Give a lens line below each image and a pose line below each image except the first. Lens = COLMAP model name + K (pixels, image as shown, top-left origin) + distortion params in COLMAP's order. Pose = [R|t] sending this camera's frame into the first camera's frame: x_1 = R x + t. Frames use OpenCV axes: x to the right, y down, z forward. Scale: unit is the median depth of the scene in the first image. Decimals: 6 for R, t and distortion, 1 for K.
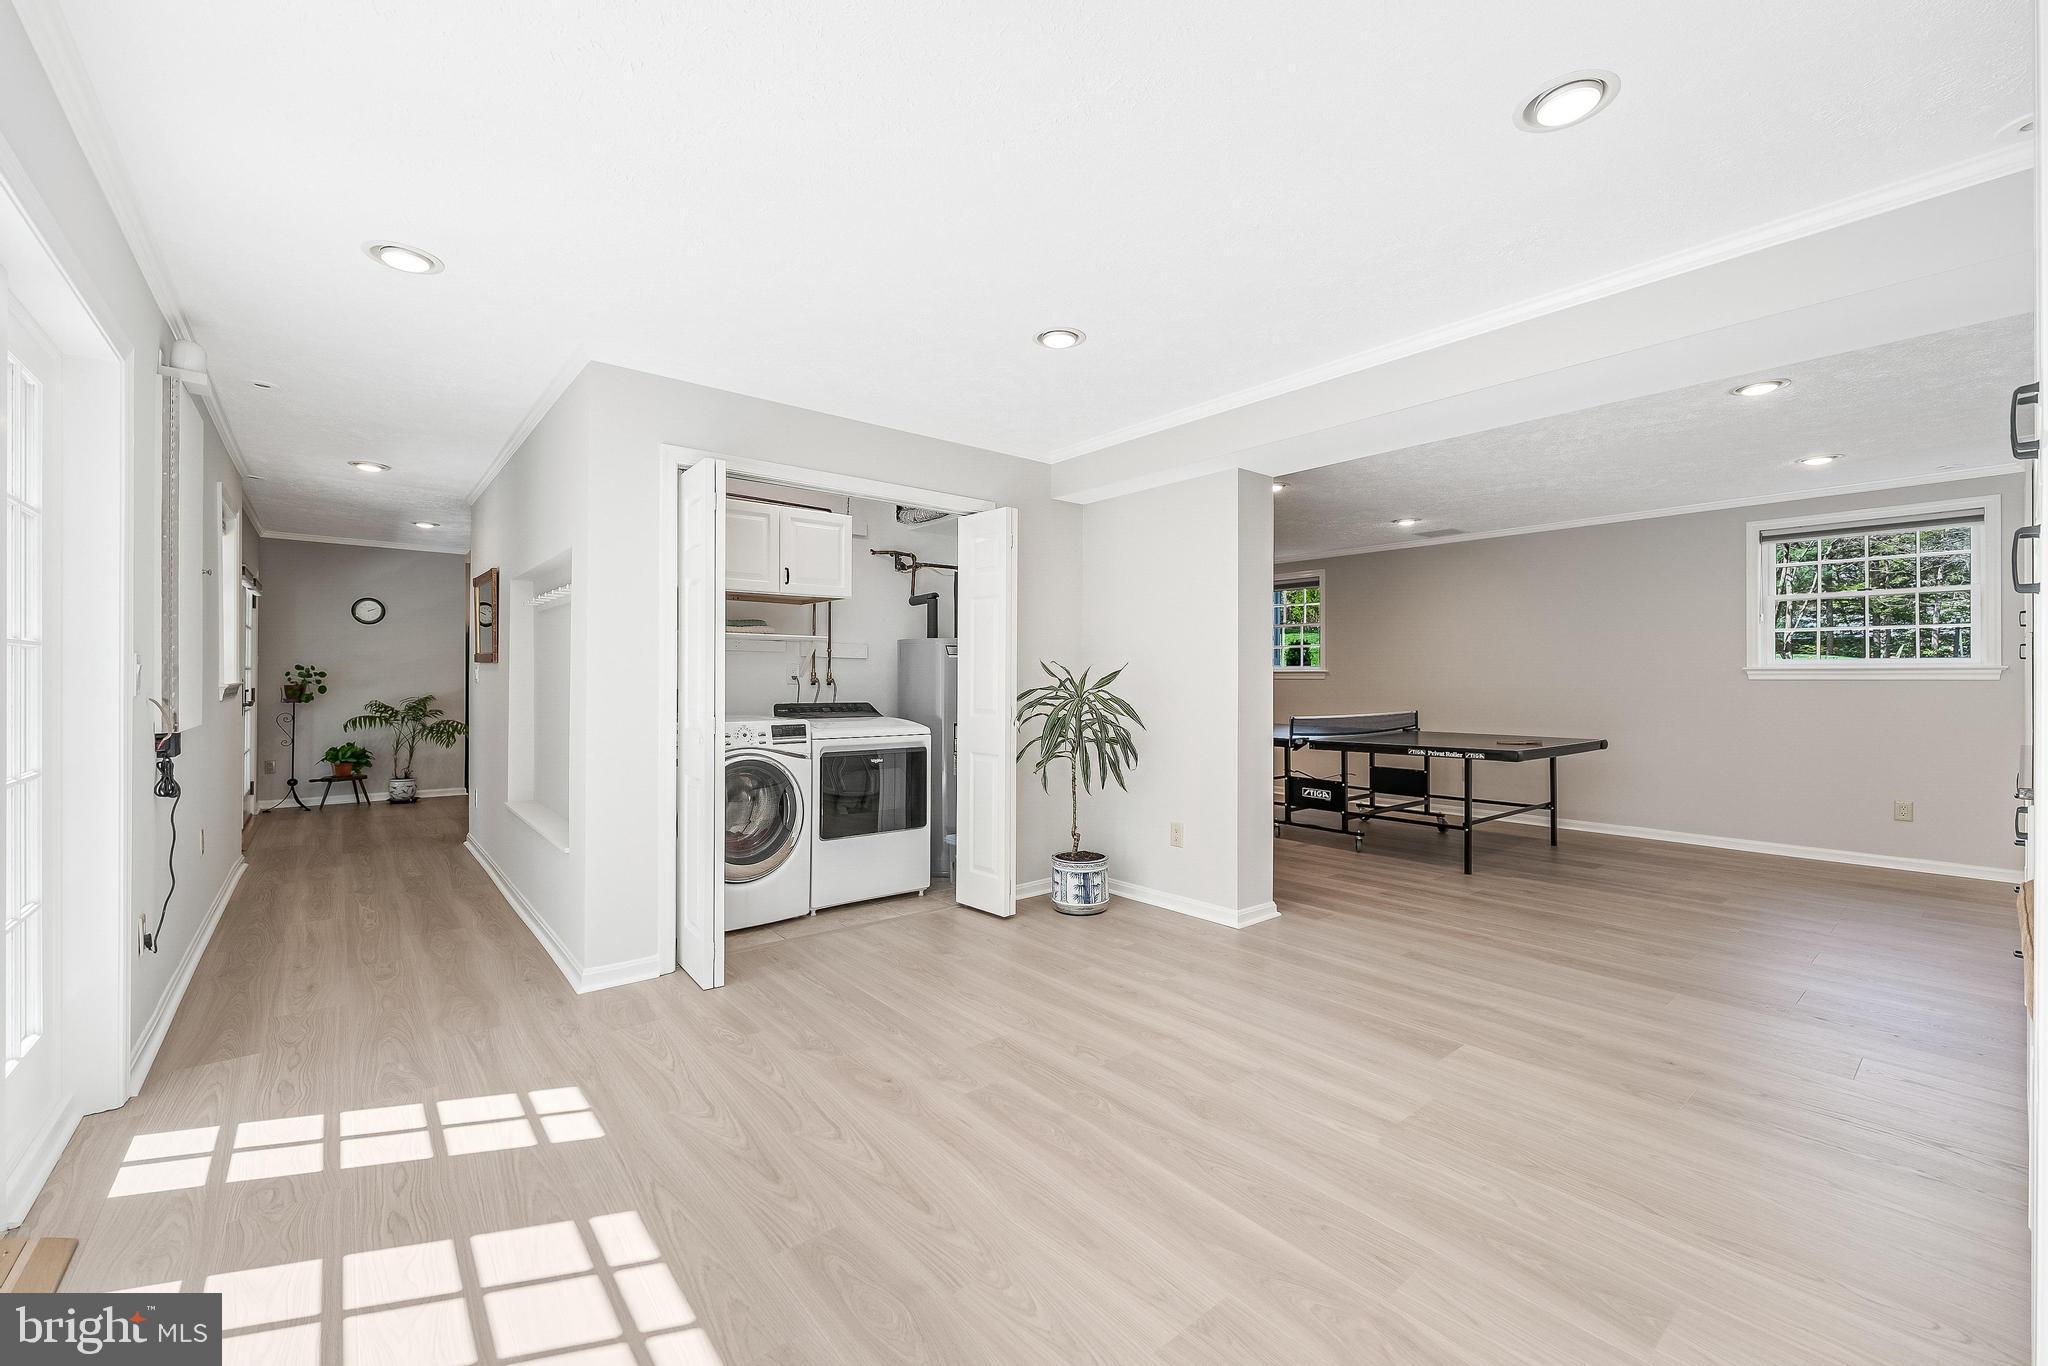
lens RADIAL K [[827.2, 0, 1032.7], [0, 827.2, 677.7], [0, 0, 1]] dist [0.001237, 0.000199]
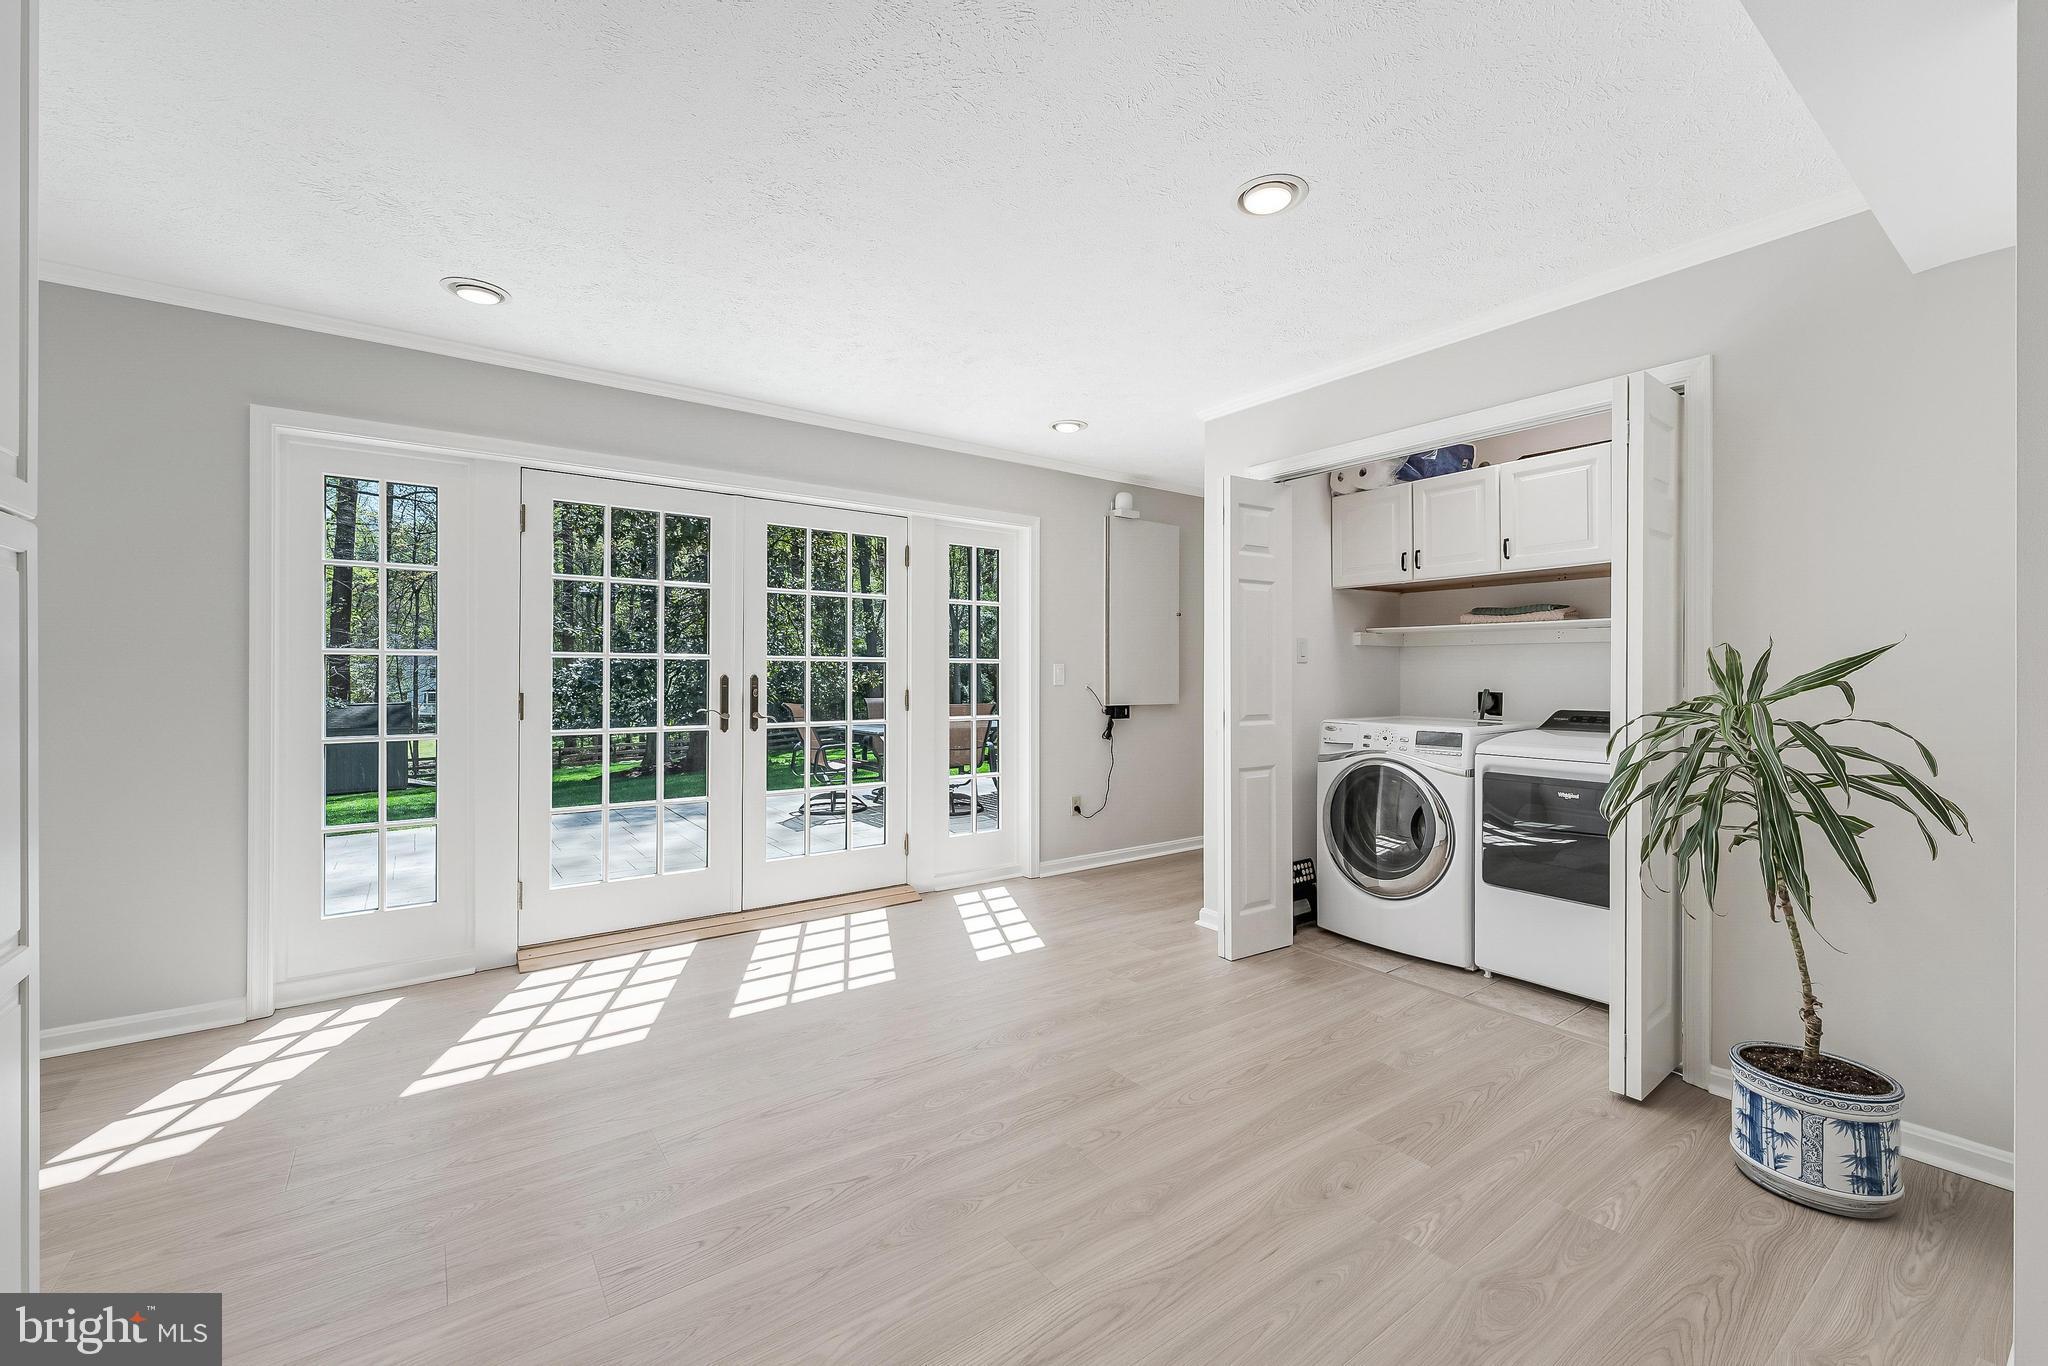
lens RADIAL K [[827.2, 0, 1032.7], [0, 827.2, 677.7], [0, 0, 1]] dist [0.001237, 0.000199]
pose [[-0.062355, -0.003758, -0.998047, 0.899471], [-0.000819, 0.999993, -0.003714, 0.008121], [0.998054, 0.000586, -0.062357, 1.005141]]
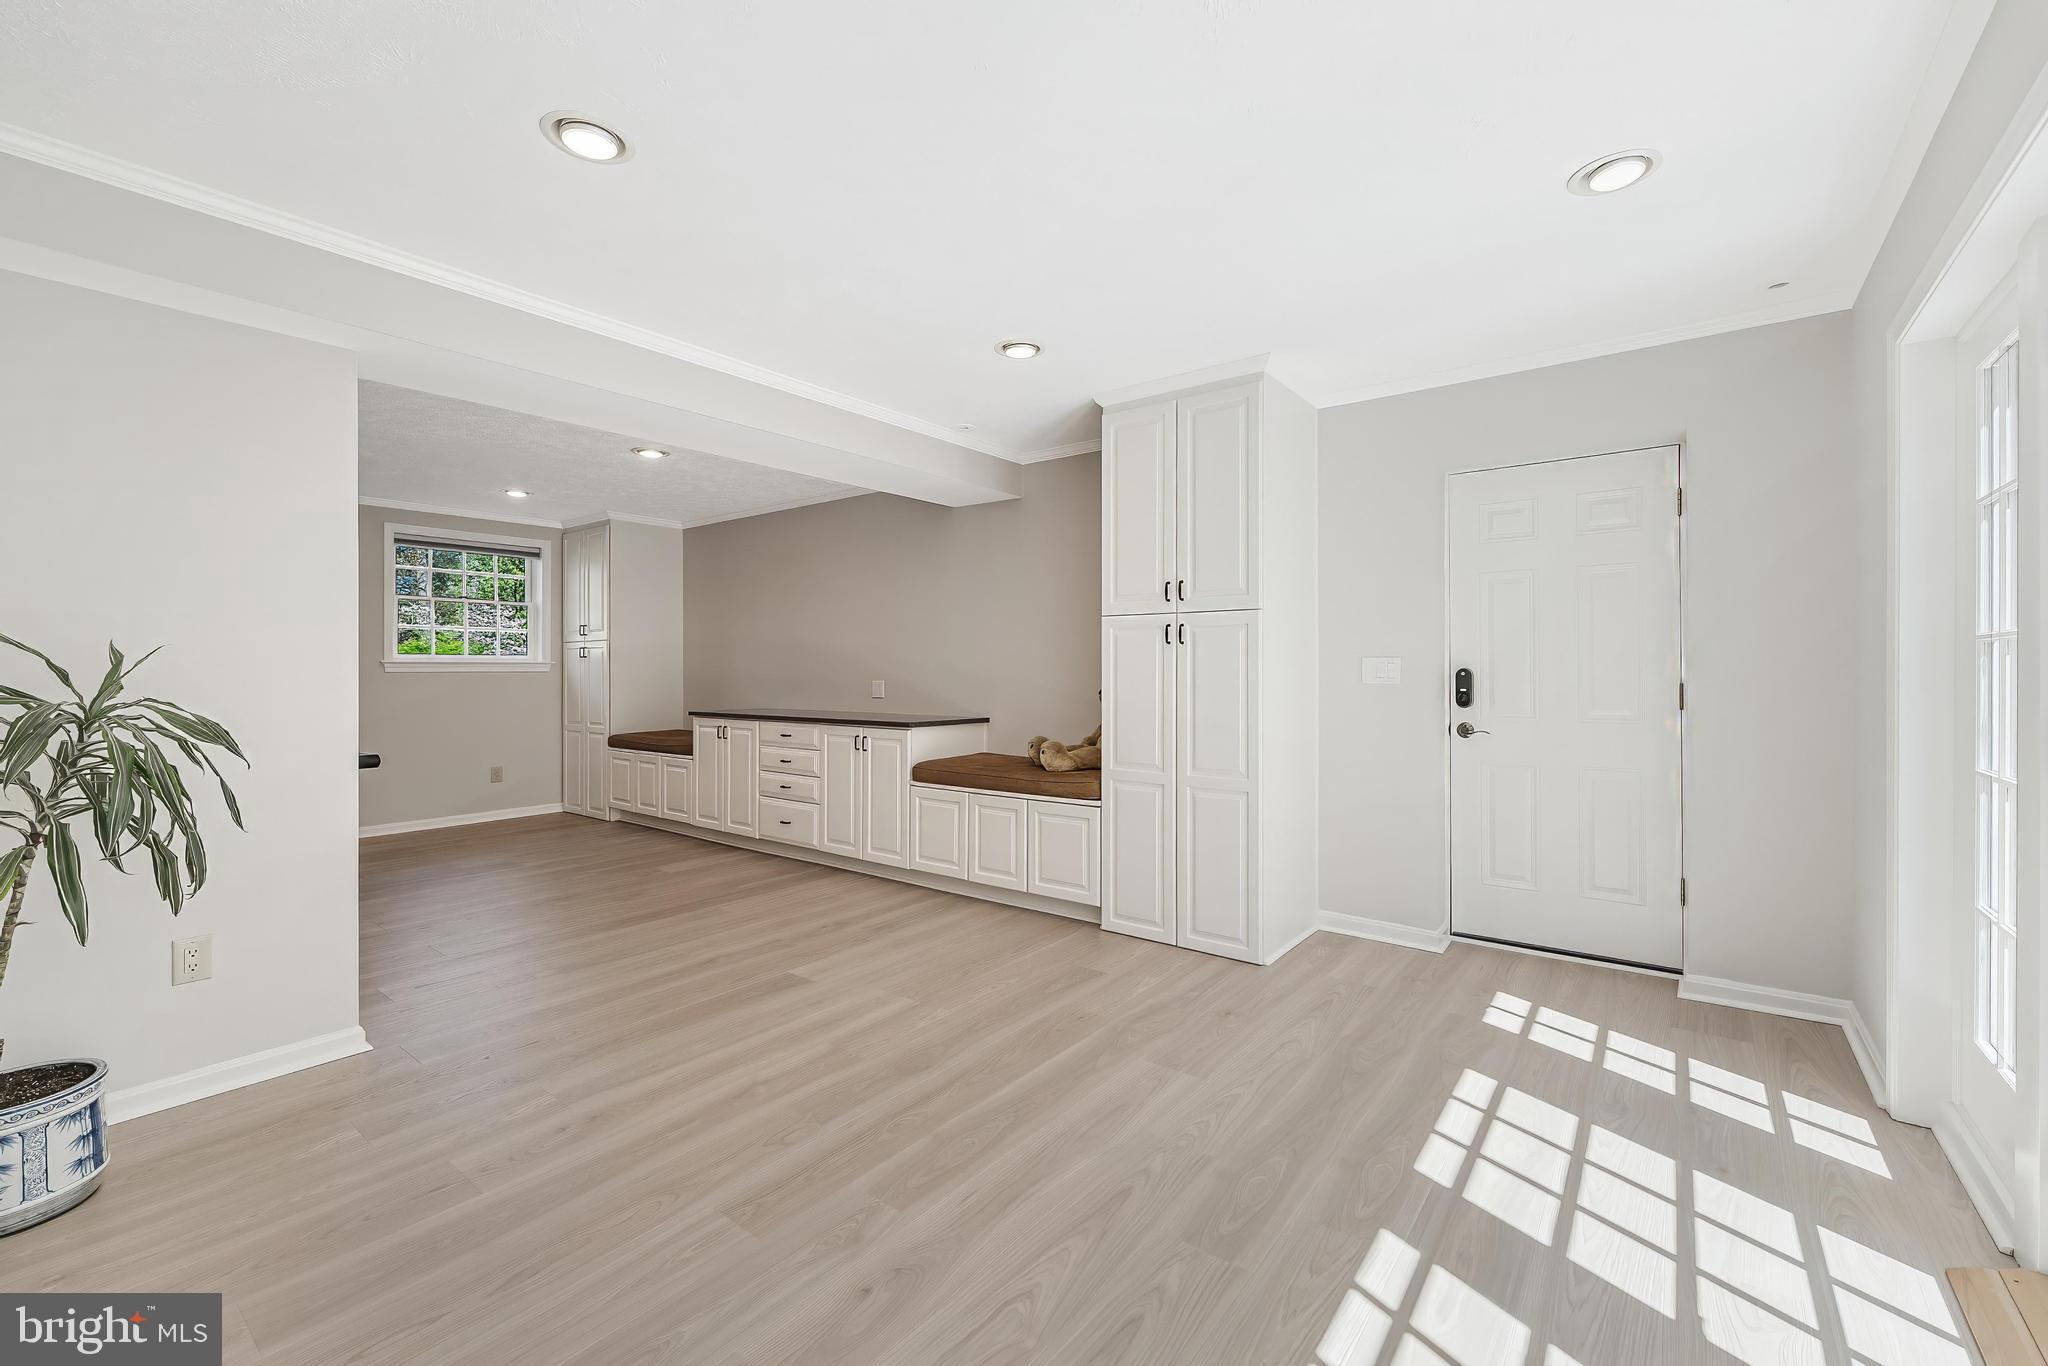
lens RADIAL K [[843.7, 0, 1036.1], [0, 843.7, 658.0], [0, 0, 1]] dist [-0.000319, -0.000209]
pose [[-0.219482, 0.012989, 0.975530, -0.811292], [0.000179, 0.999912, -0.013273, -0.001311], [-0.975617, -0.002739, -0.219465, 0.963445]]
